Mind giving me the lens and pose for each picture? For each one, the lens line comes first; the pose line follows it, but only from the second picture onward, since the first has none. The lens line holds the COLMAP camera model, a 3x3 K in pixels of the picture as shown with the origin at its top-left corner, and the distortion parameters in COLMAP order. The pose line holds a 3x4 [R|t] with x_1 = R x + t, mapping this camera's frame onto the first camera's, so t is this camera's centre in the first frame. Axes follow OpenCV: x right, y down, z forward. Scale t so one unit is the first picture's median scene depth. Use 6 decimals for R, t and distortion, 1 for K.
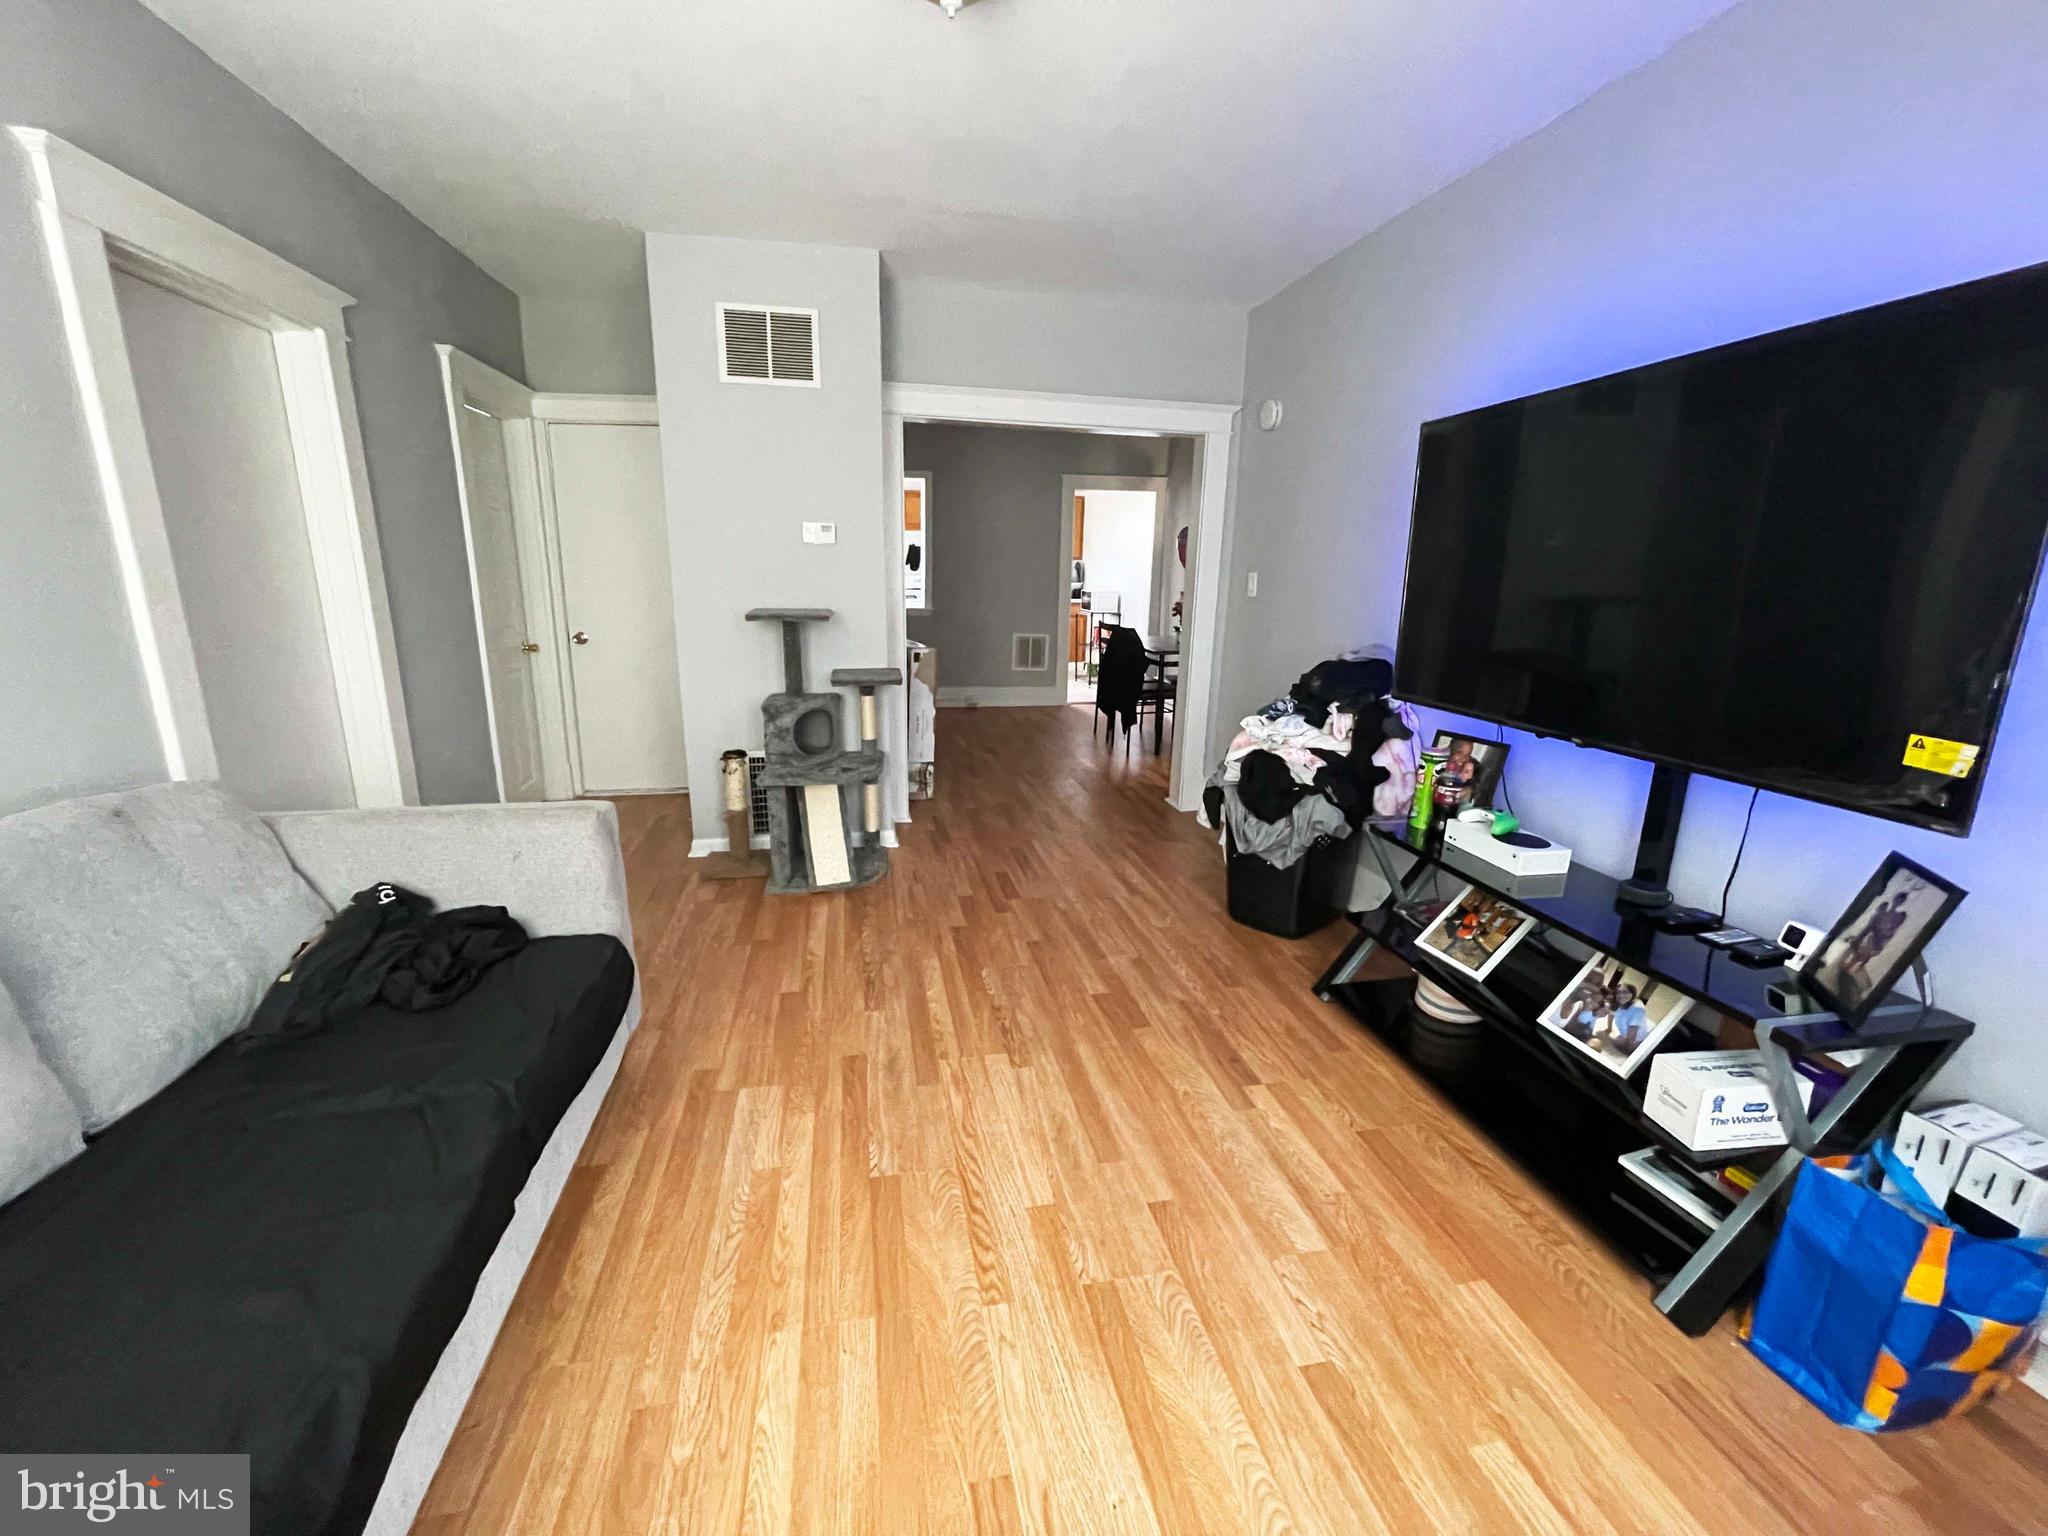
lens RADIAL K [[827.5, 0, 1021.4], [0, 827.5, 763.1], [0, 0, 1]] dist [0.000817, 0.000973]
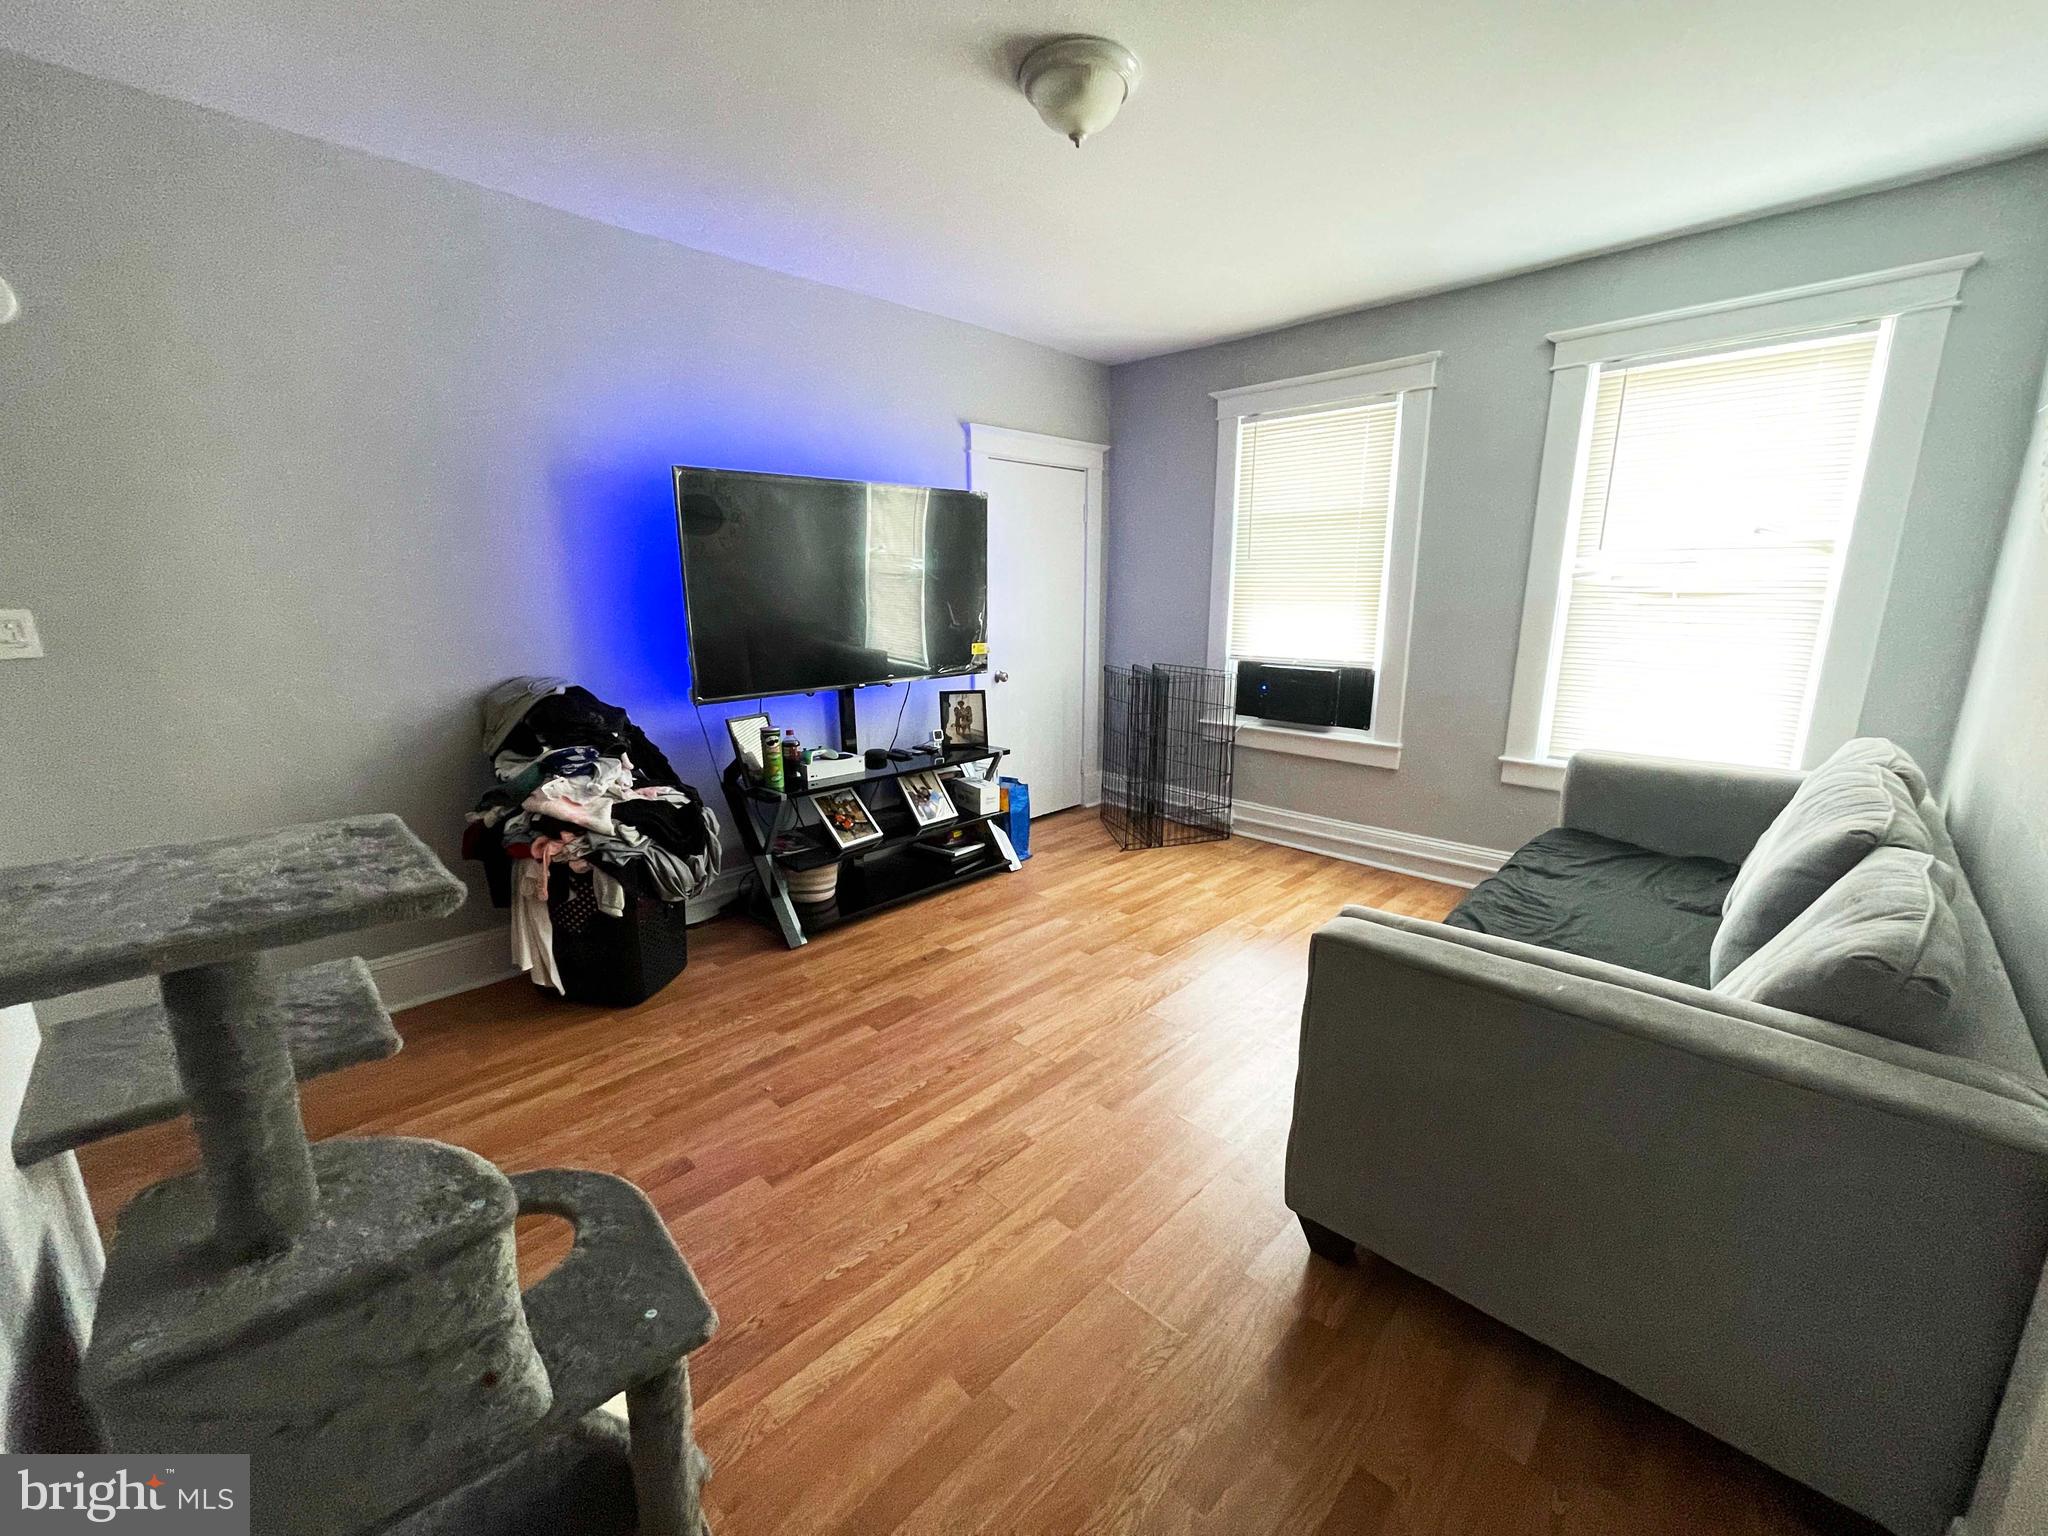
lens RADIAL K [[827.5, 0, 1011.2], [0, 827.5, 767.2], [0, 0, 1]] dist [0.000817, 0.000973]
pose [[-0.551863, -0.197921, 0.810108, -0.884053], [0.188001, 0.916894, 0.352081, -0.389848], [-0.812467, 0.346602, -0.468791, 1.466629]]
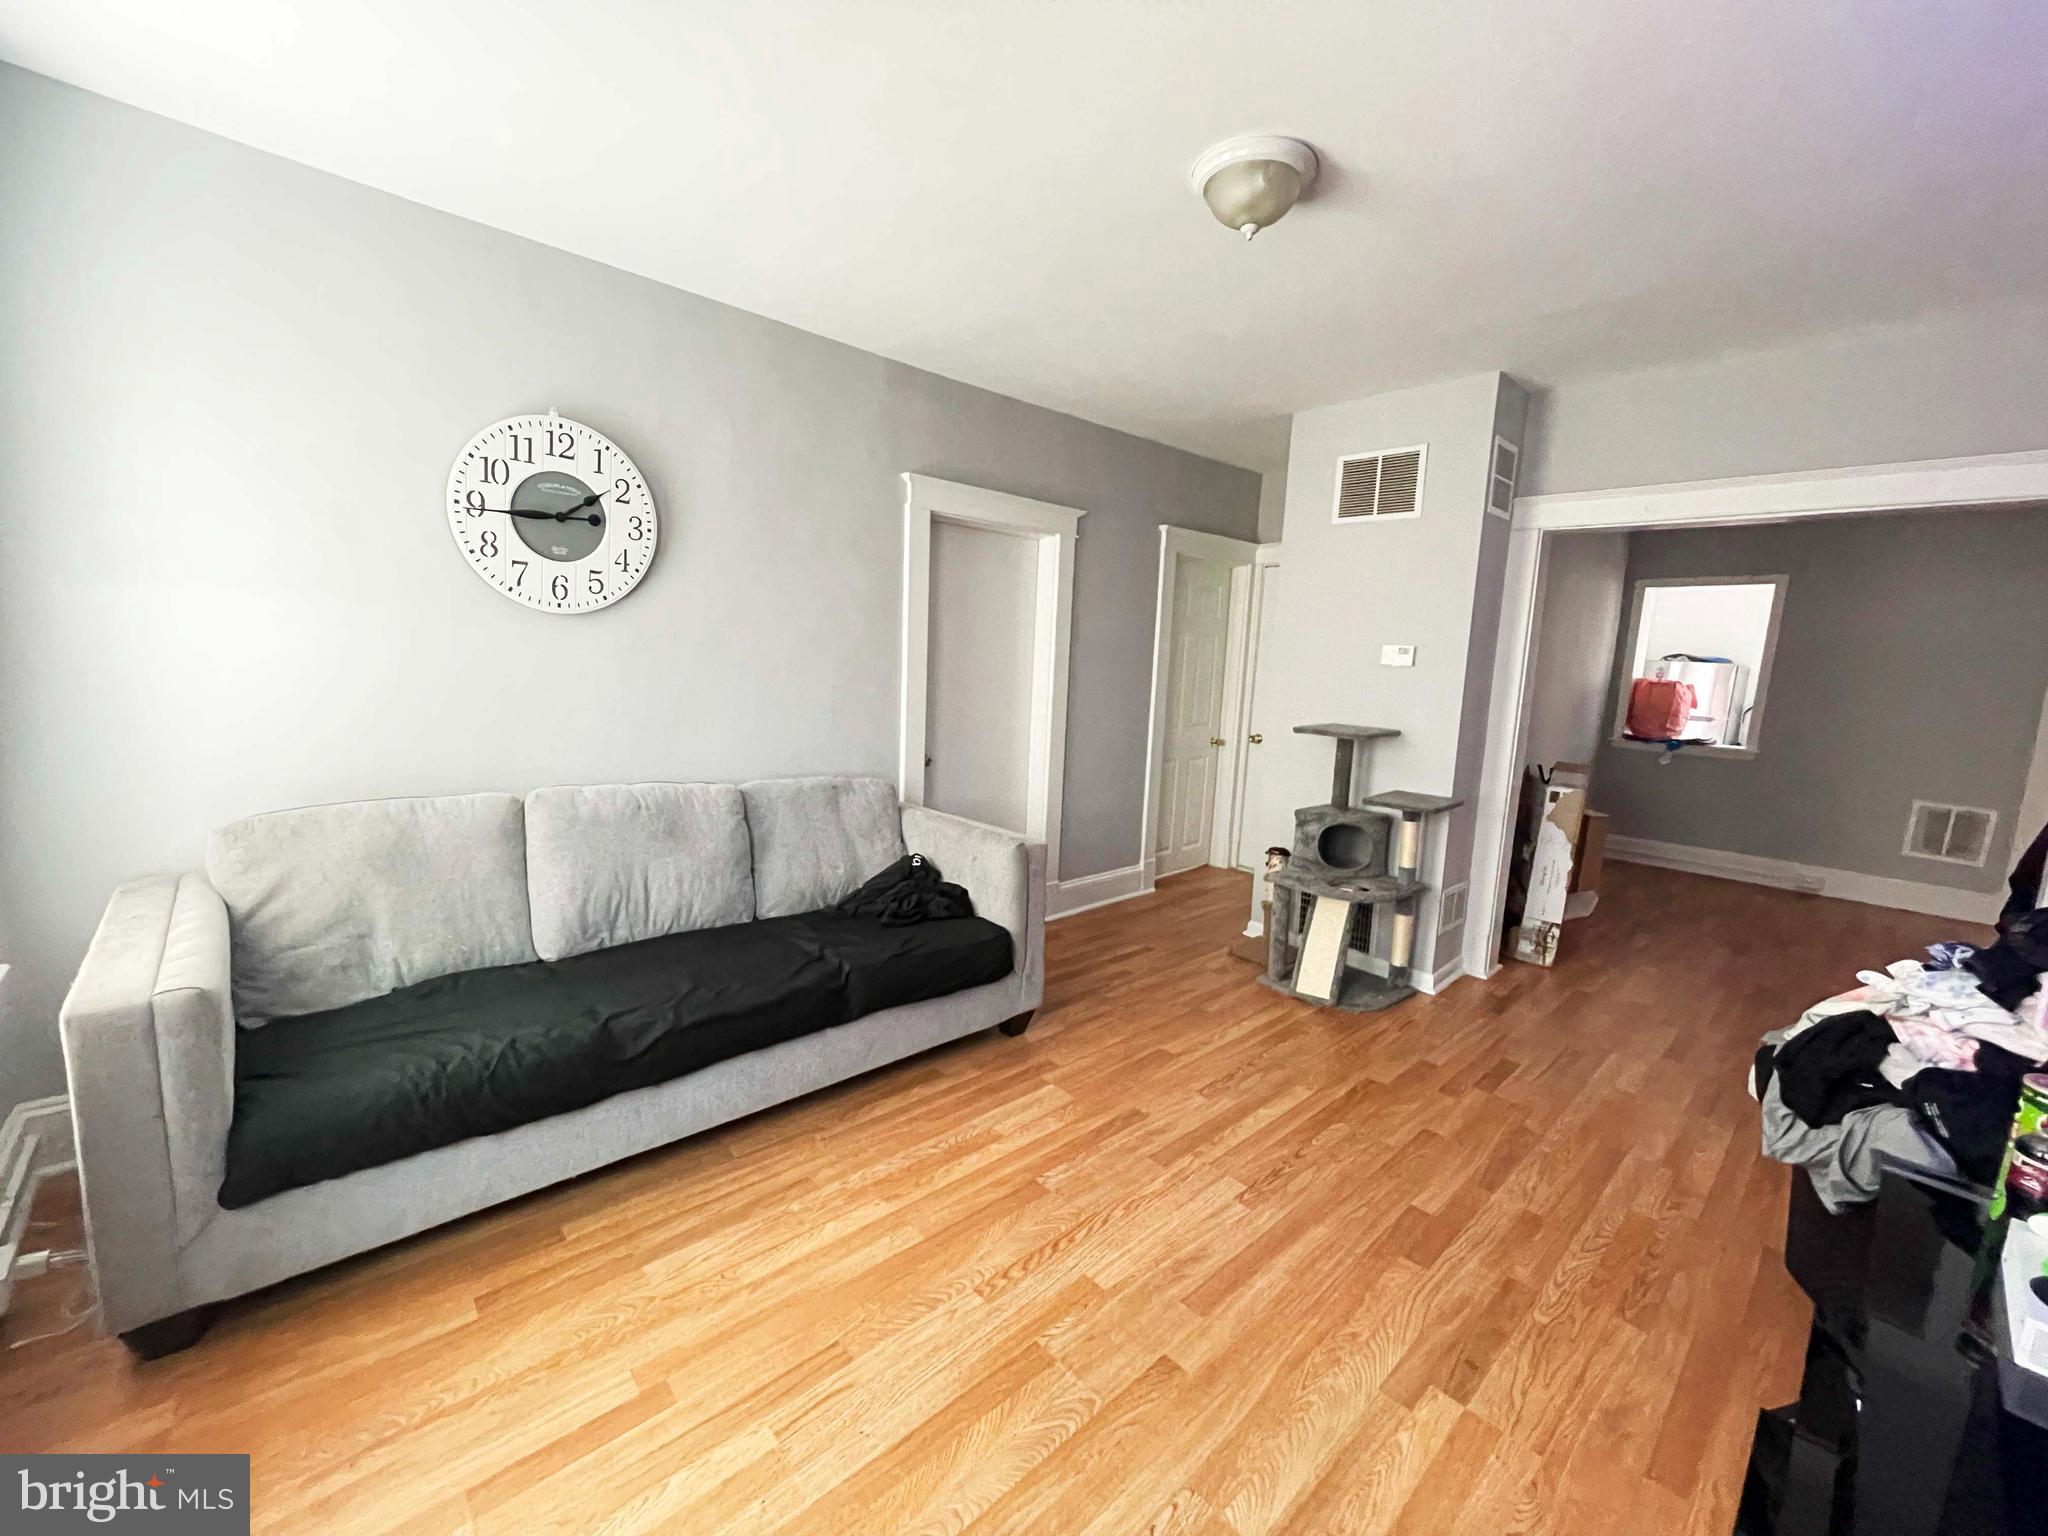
lens RADIAL K [[827.5, 0, 1024.1], [0, 827.5, 763.7], [0, 0, 1]] dist [0.000817, 0.000973]
pose [[0.521473, 0.118050, -0.845062, 0.631795], [-0.229551, 0.973280, -0.005690, -0.065259], [0.821810, 0.196952, 0.534638, 0.187025]]
